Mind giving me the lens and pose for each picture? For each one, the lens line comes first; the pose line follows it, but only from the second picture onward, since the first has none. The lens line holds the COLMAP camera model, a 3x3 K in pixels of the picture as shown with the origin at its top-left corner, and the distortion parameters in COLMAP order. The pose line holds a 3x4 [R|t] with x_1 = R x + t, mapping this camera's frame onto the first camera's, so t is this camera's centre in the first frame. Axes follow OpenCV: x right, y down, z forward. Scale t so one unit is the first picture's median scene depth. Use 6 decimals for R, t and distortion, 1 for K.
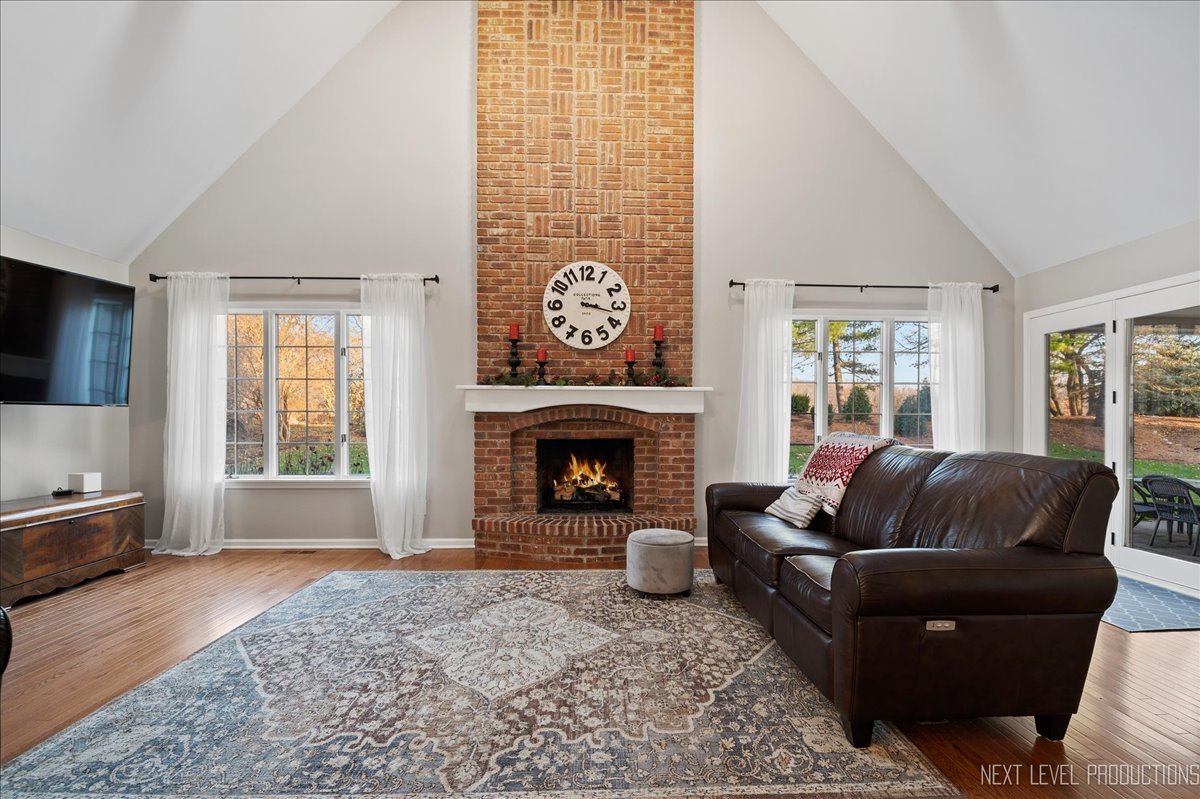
lens RADIAL K [[544.1, 0, 601.6], [0, 544.1, 419.3], [0, 0, 1]] dist [-0.024027, -0.001038]
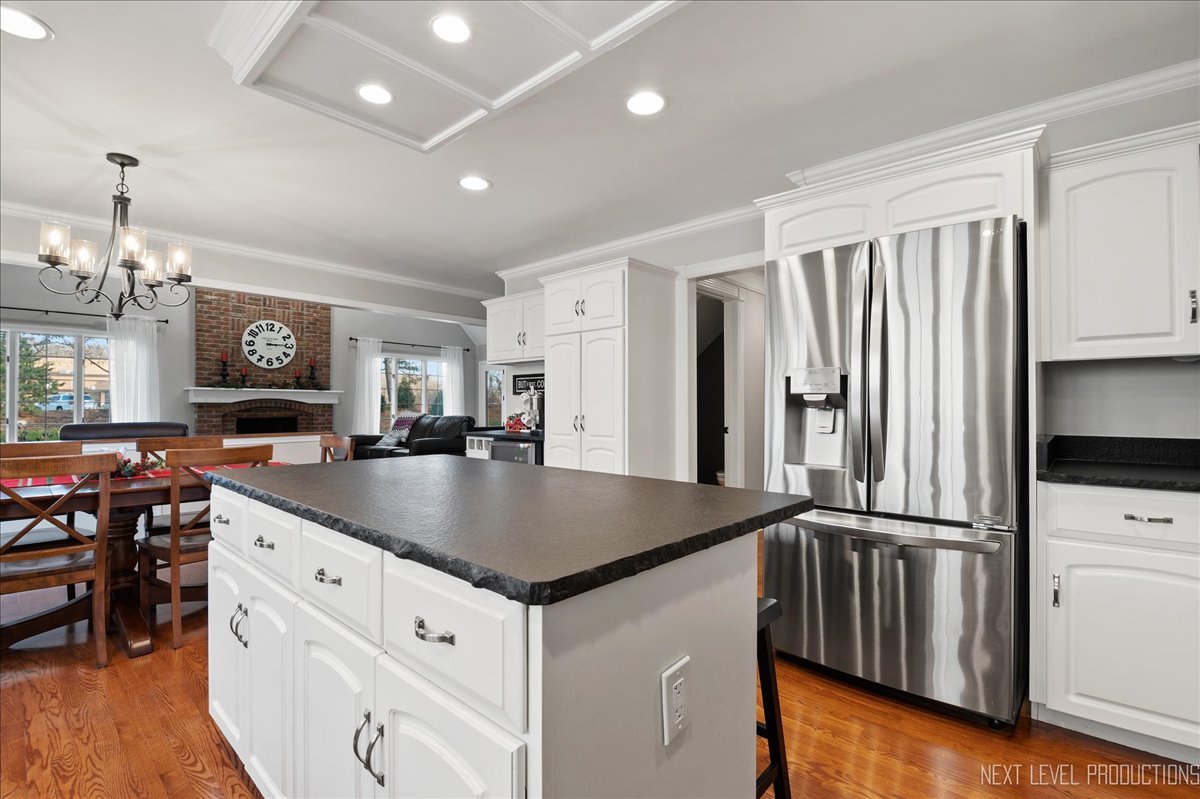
lens RADIAL K [[549.3, 0, 614.5], [0, 549.3, 406.1], [0, 0, 1]] dist [-0.016337, -0.000576]
pose [[0.684311, -0.003609, 0.729181, -0.586573], [0.000197, 0.999989, 0.004765, -0.011198], [-0.729190, -0.003117, 0.684304, -1.130070]]
